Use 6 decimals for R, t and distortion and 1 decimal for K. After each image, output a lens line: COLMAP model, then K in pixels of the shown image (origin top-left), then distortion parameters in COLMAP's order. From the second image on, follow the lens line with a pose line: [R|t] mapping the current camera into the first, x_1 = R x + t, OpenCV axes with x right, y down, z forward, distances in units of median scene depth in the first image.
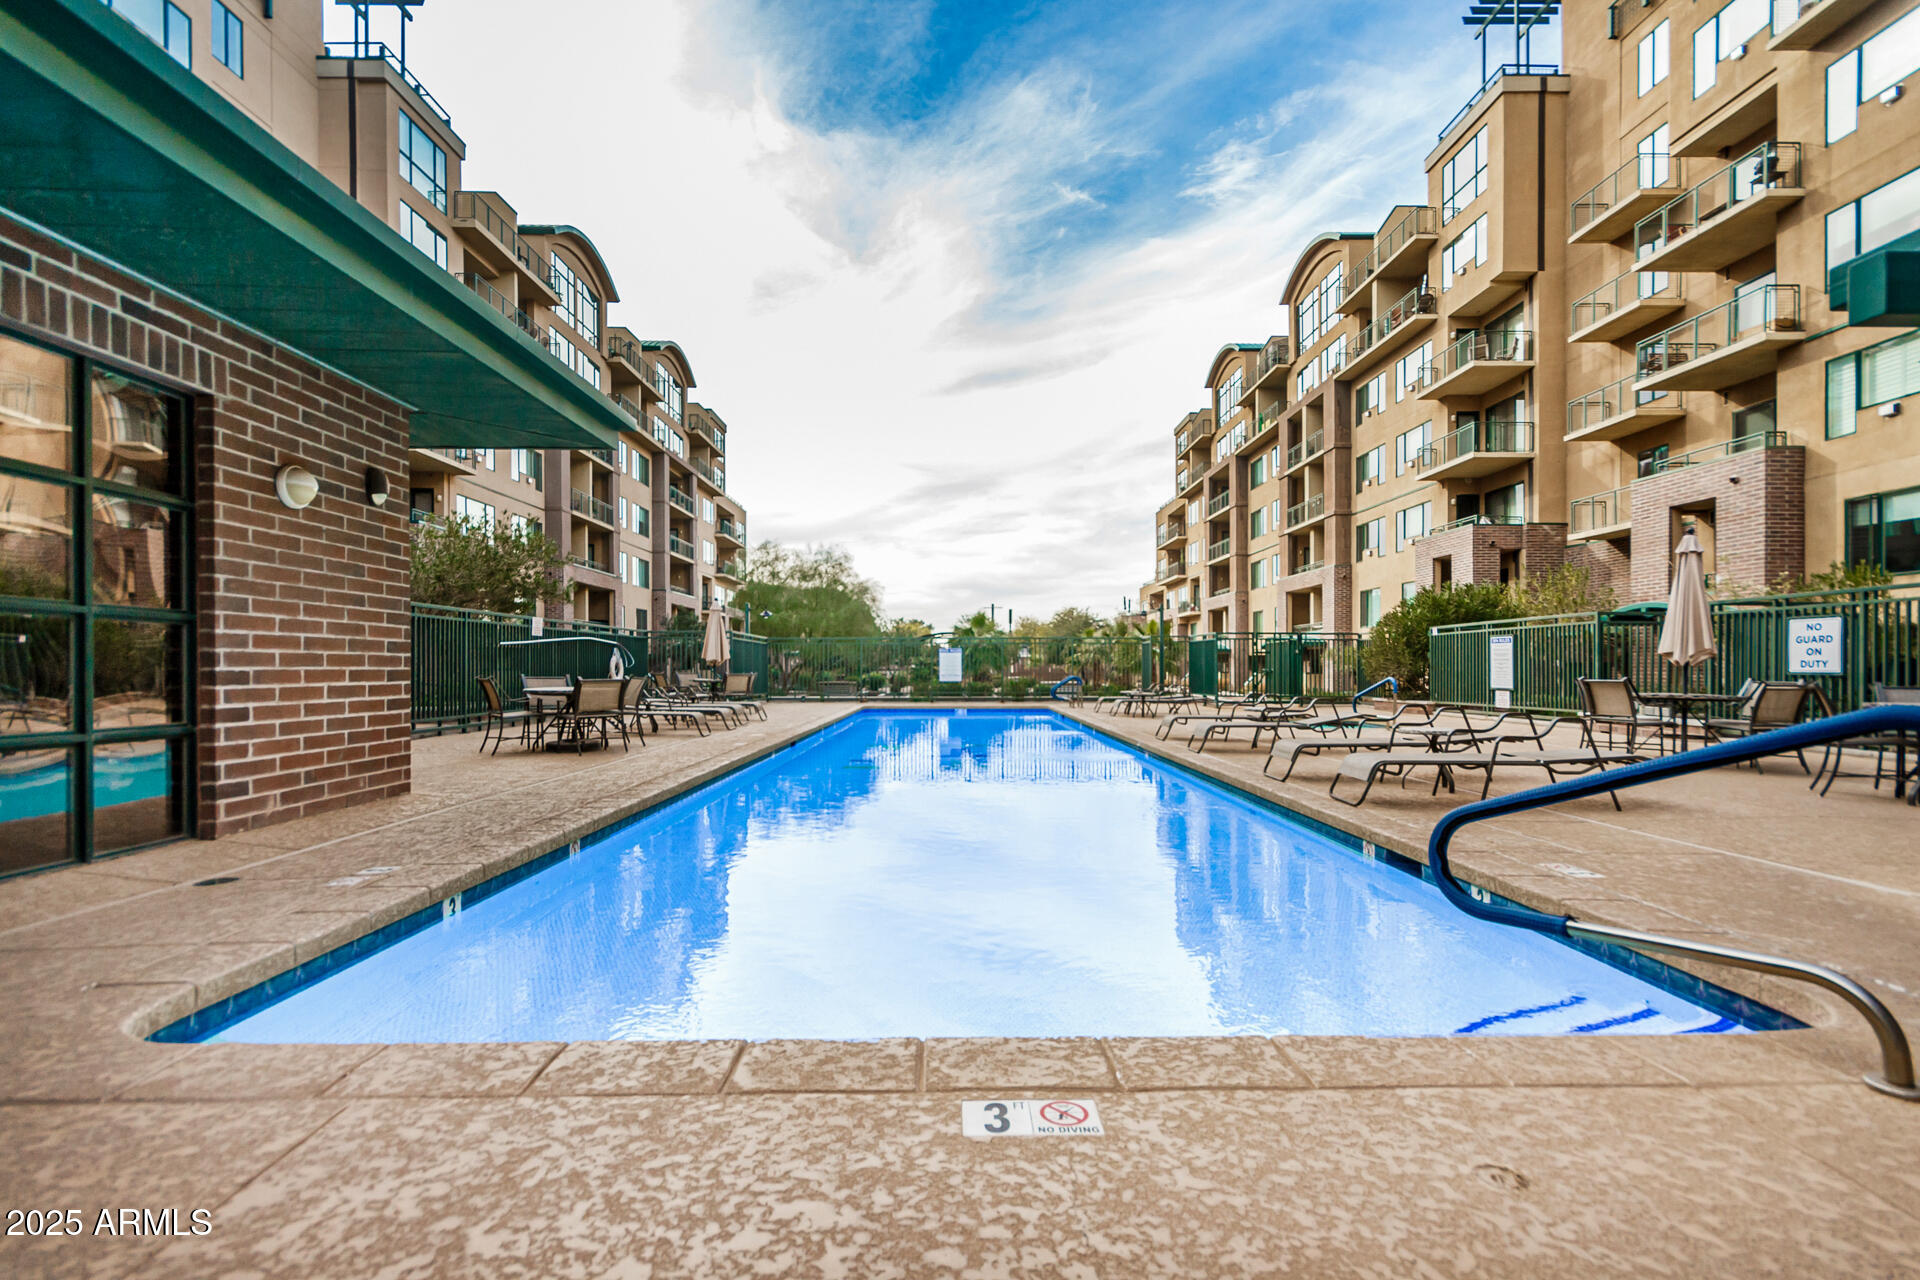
lens RADIAL K [[889.8, 0, 957.8], [0, 889.8, 651.3], [0, 0, 1]] dist [0.003724, 0.000648]
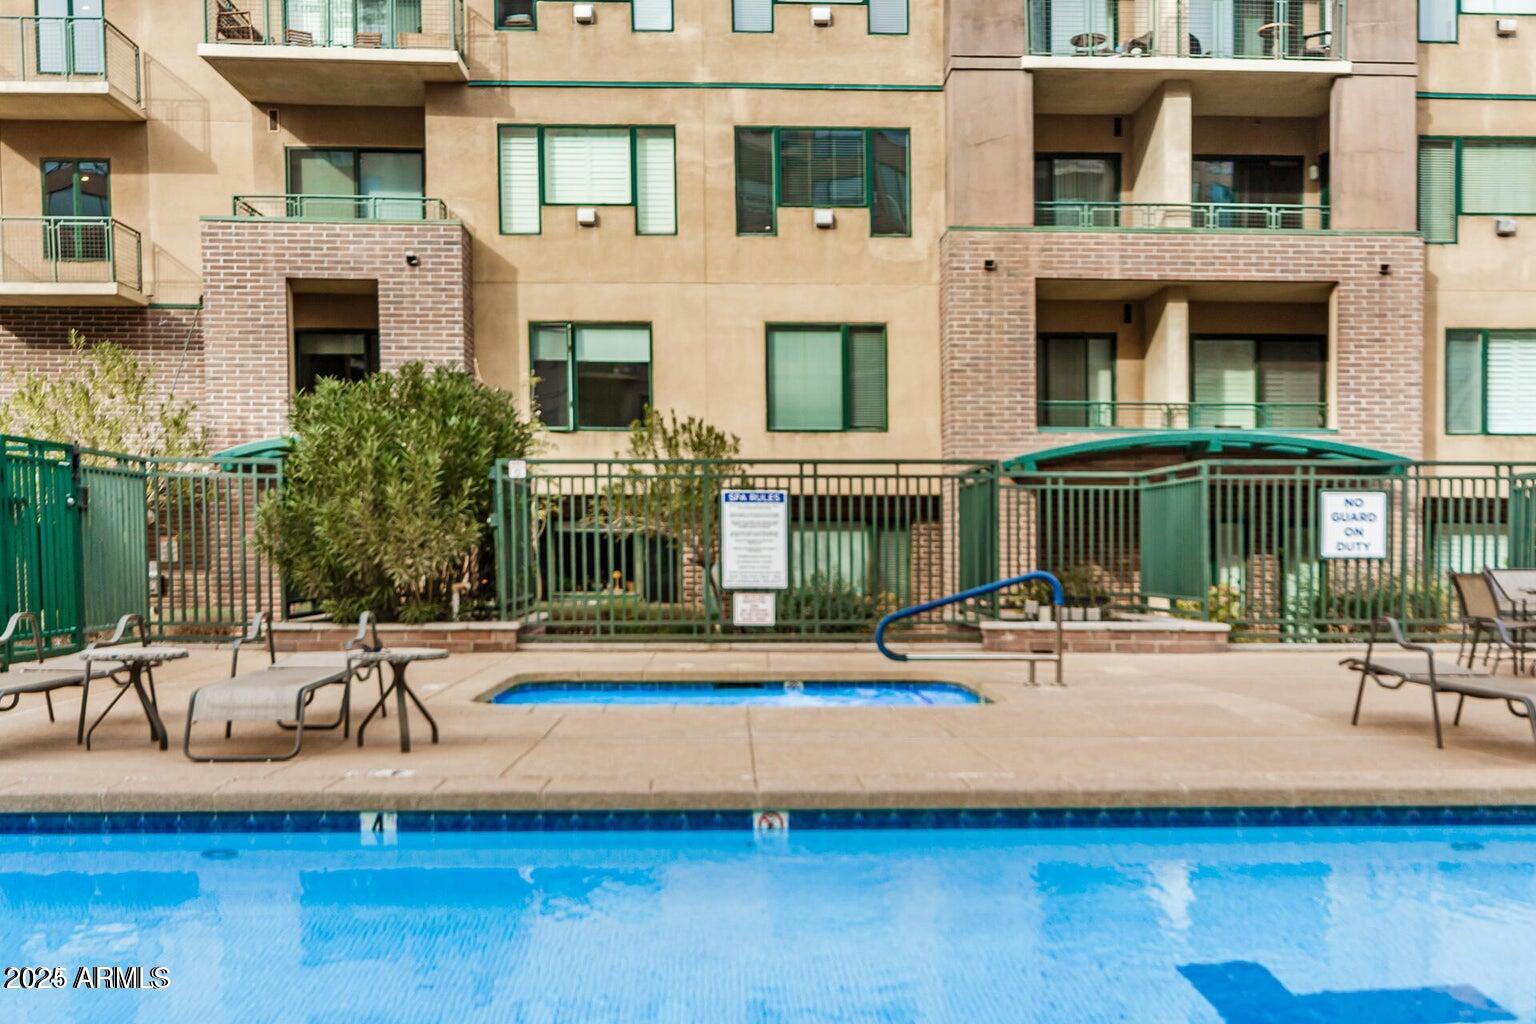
lens RADIAL K [[1451.0, 0, 768.0], [0, 1451.0, 512.0], [0, 0, 1]] dist [-0.000321, -0.001572]
pose [[-0.022164, 0.027043, 0.999389, -0.243729], [-0.022565, 0.999366, -0.027543, 0.019919], [-0.999500, -0.023161, -0.021540, 1.000414]]
